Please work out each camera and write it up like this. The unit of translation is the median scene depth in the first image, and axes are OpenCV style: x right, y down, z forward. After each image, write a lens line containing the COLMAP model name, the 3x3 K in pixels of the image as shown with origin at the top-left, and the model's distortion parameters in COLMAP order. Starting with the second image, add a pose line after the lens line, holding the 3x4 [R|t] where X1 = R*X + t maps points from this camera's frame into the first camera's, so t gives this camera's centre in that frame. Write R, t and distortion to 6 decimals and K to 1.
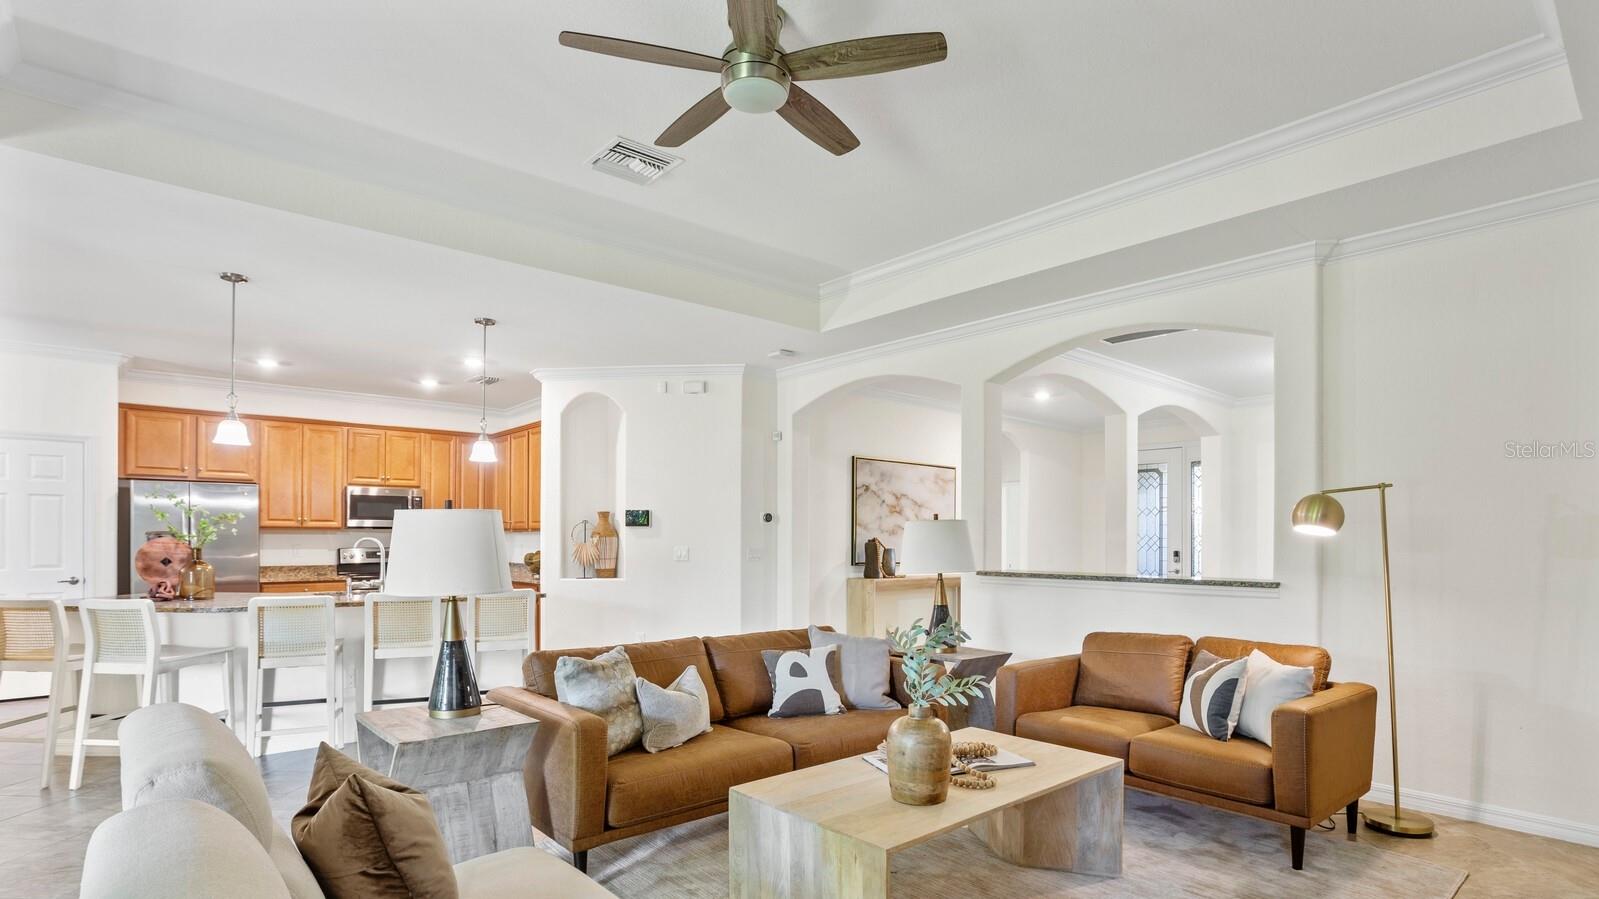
lens RADIAL K [[797.1, 0, 775.9], [0, 797.1, 536.2], [0, 0, 1]] dist [0.000976, 0.001480]
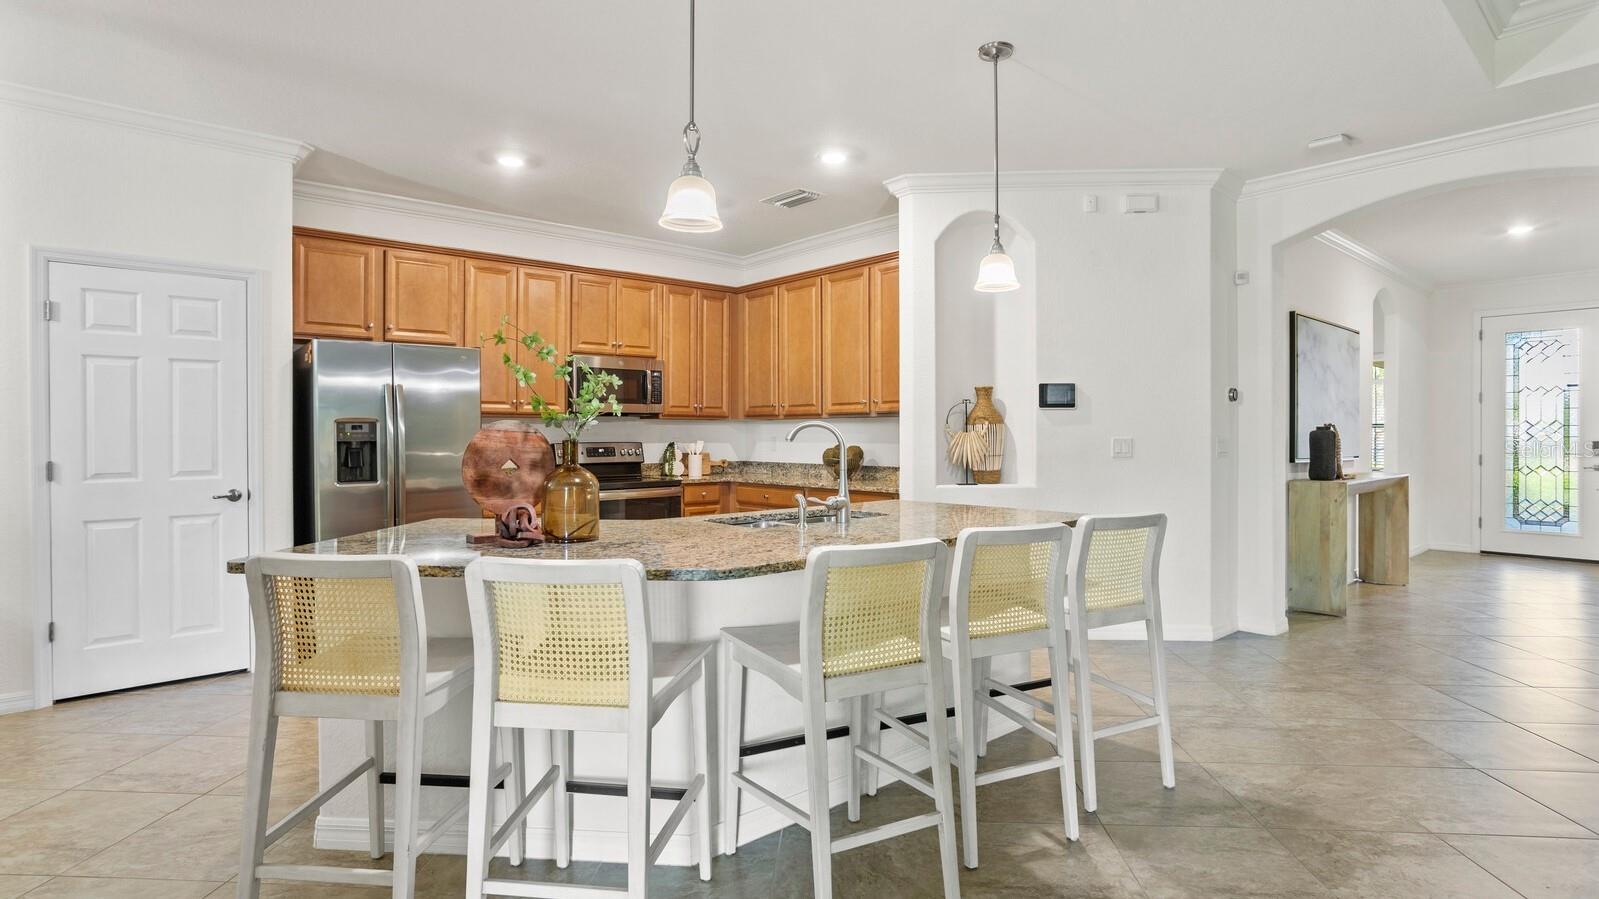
lens RADIAL K [[805.7, 0, 788.1], [0, 805.7, 443.3], [0, 0, 1]] dist [-0.046085, 0.024601]
pose [[0.999380, -0.006163, 0.034660, -0.415516], [0.005659, 0.999877, 0.014641, 0.006533], [-0.034746, -0.014436, 0.999292, 0.317436]]
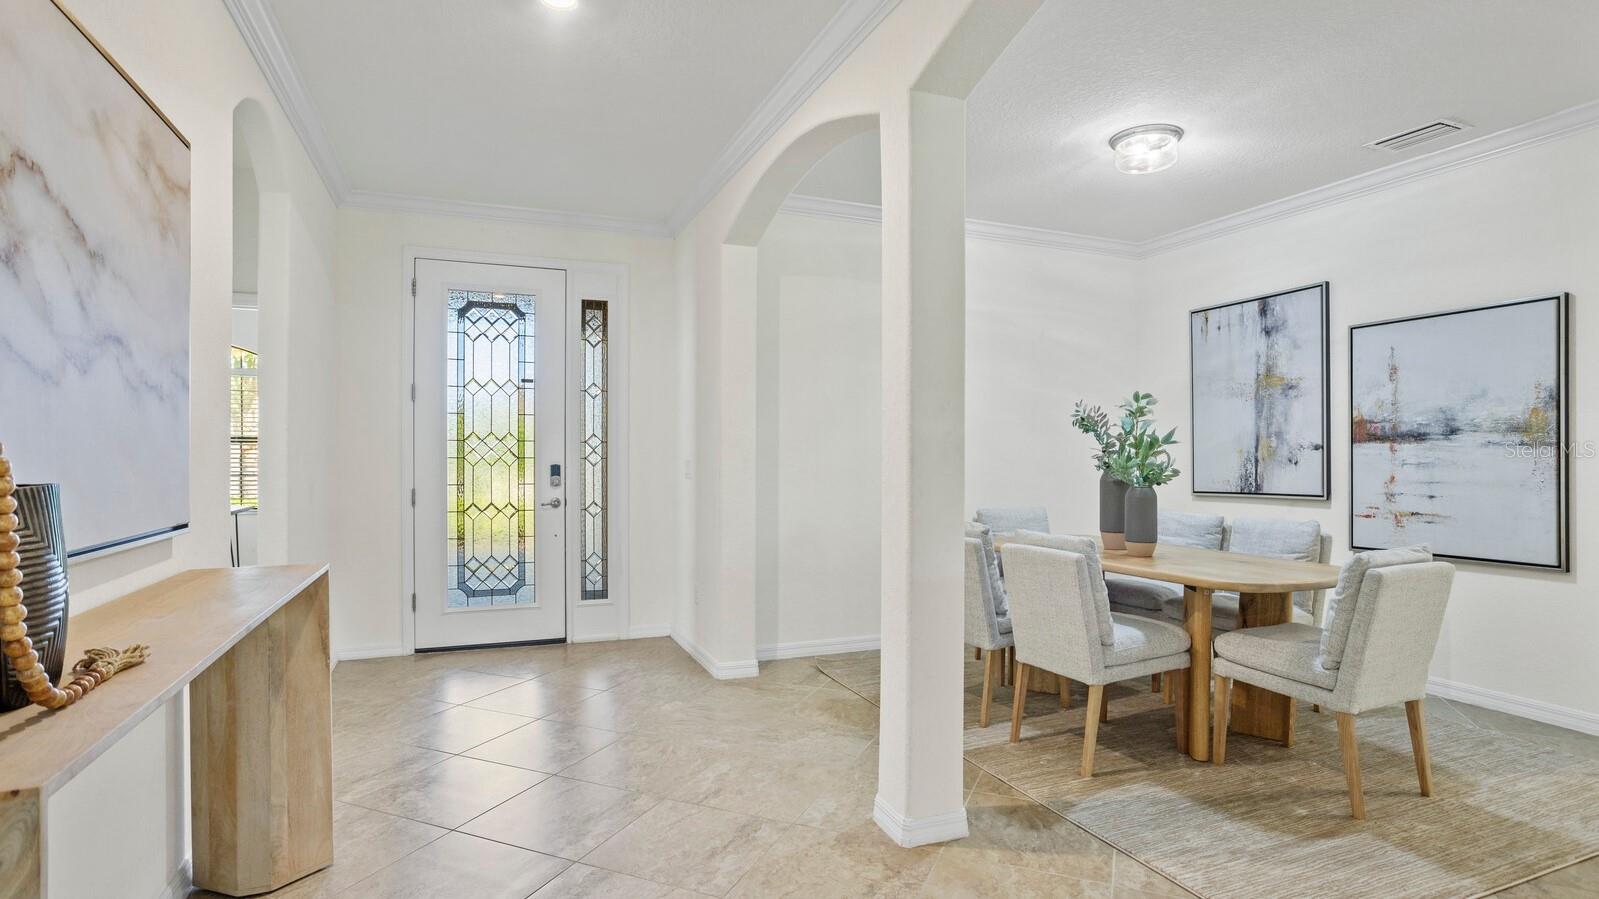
lens RADIAL K [[805.7, 0, 805.0], [0, 805.7, 453.2], [0, 0, 1]] dist [-0.046085, 0.024601]
pose [[0.275875, -0.005406, 0.961178, 0.048771], [-0.006448, 0.999951, 0.007474, 0.007842], [-0.961172, -0.008260, 0.275827, 0.897523]]
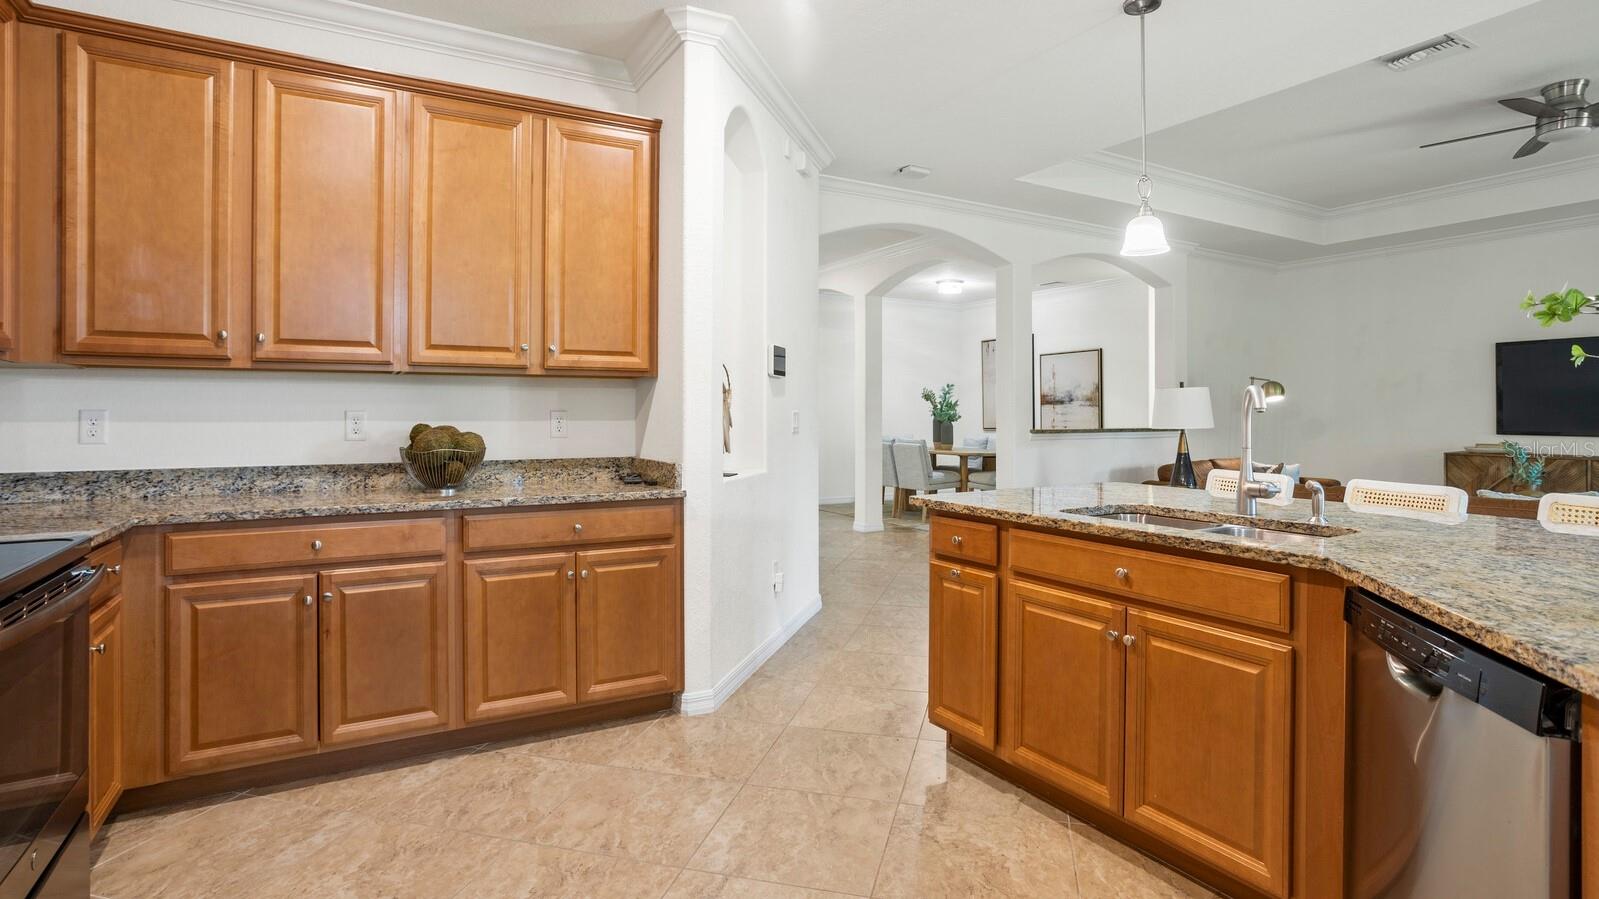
lens RADIAL K [[805.7, 0, 799.4], [0, 805.7, 410.9], [0, 0, 1]] dist [-0.046085, 0.024601]
pose [[0.147960, -0.001294, 0.988993, -0.726881], [-0.003923, 0.999991, 0.001895, 0.011581], [-0.988986, -0.004160, 0.147953, 0.875823]]
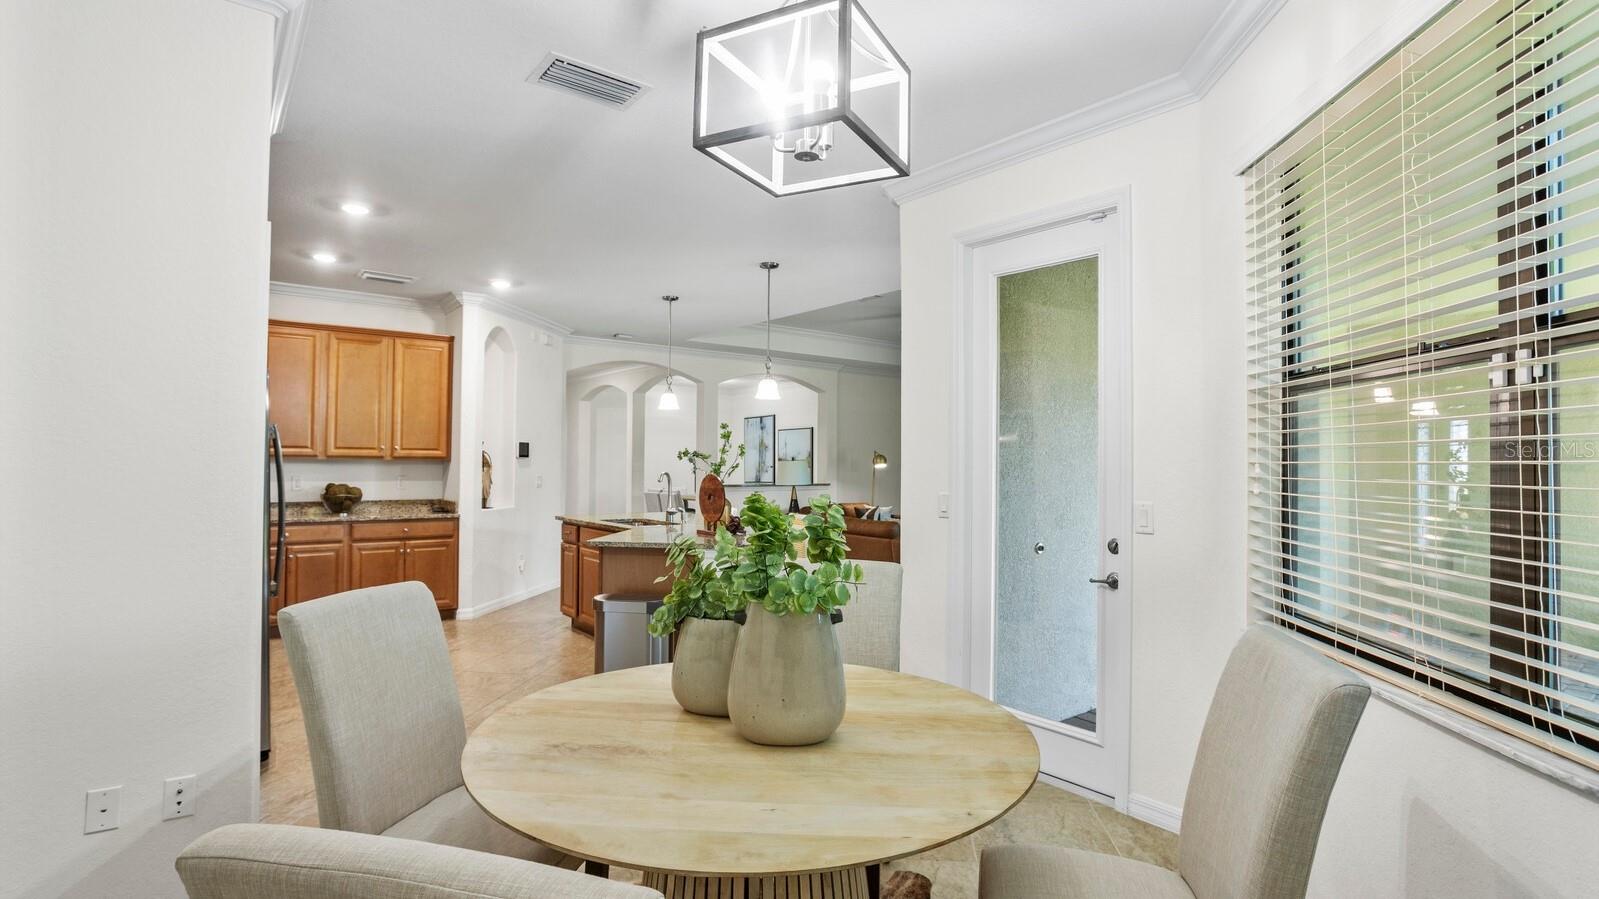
lens RADIAL K [[805.7, 0, 806.5], [0, 805.7, 441.9], [0, 0, 1]] dist [-0.046085, 0.024601]
pose [[0.000689, 0.021907, 0.999760, -1.250450], [-0.012526, 0.999682, -0.021896, -0.014141], [-0.999921, -0.012508, 0.000964, 0.590813]]
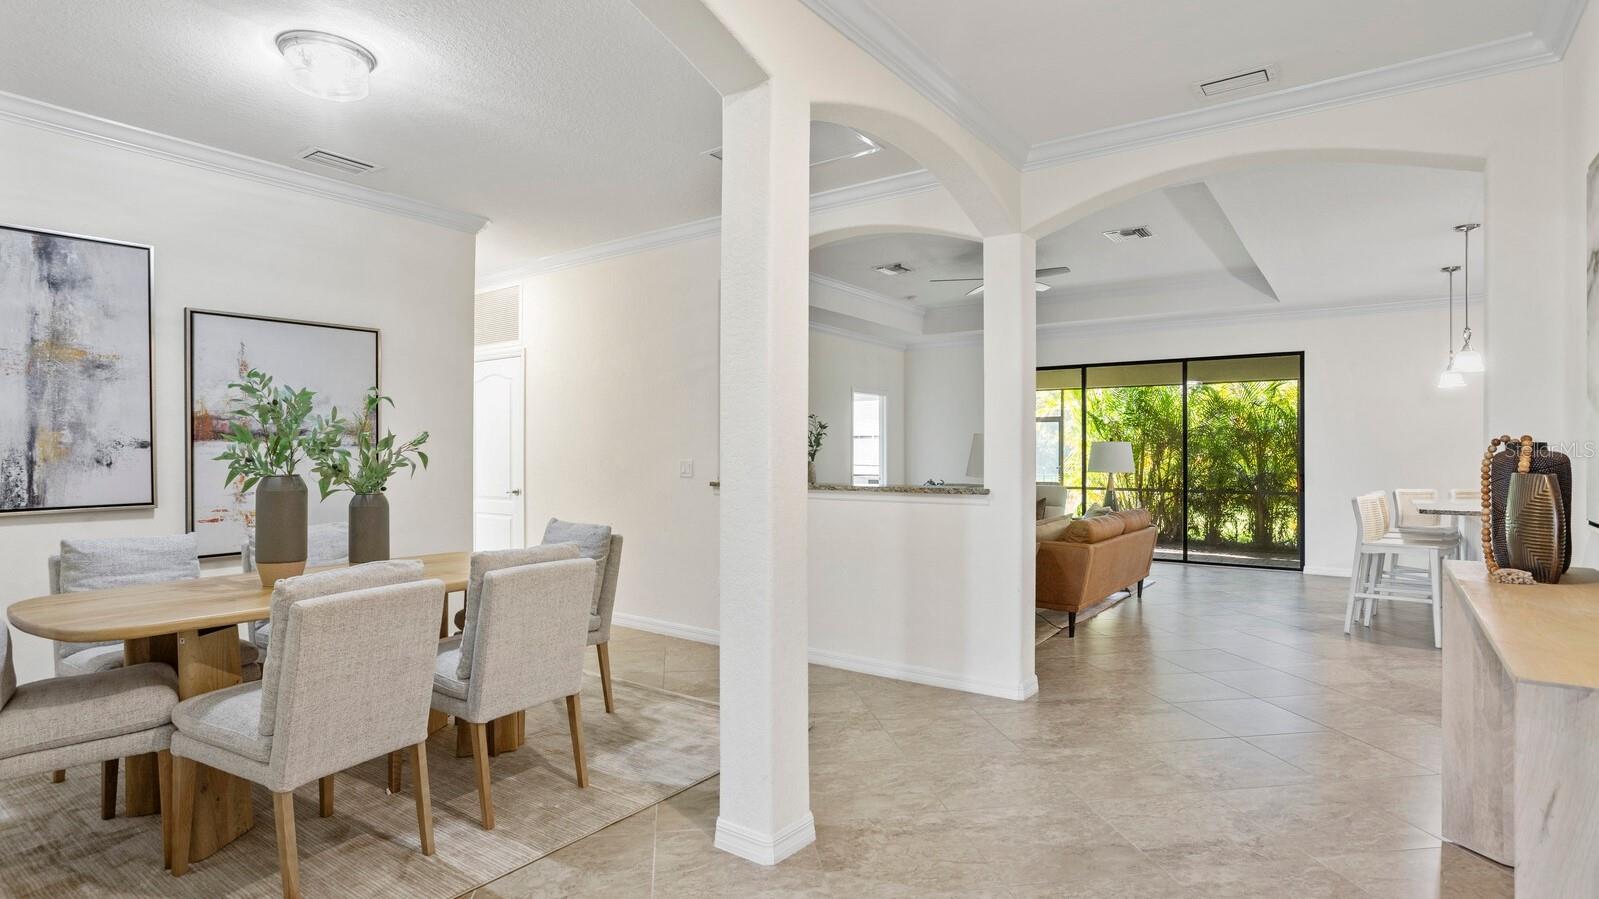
lens RADIAL K [[805.7, 0, 798.7], [0, 805.7, 449.7], [0, 0, 1]] dist [-0.046085, 0.024601]
pose [[-0.965892, -0.009085, -0.258787, 0.488703], [-0.006212, 0.999910, -0.011920, 0.012105], [0.258872, -0.009906, -0.965861, 1.290124]]
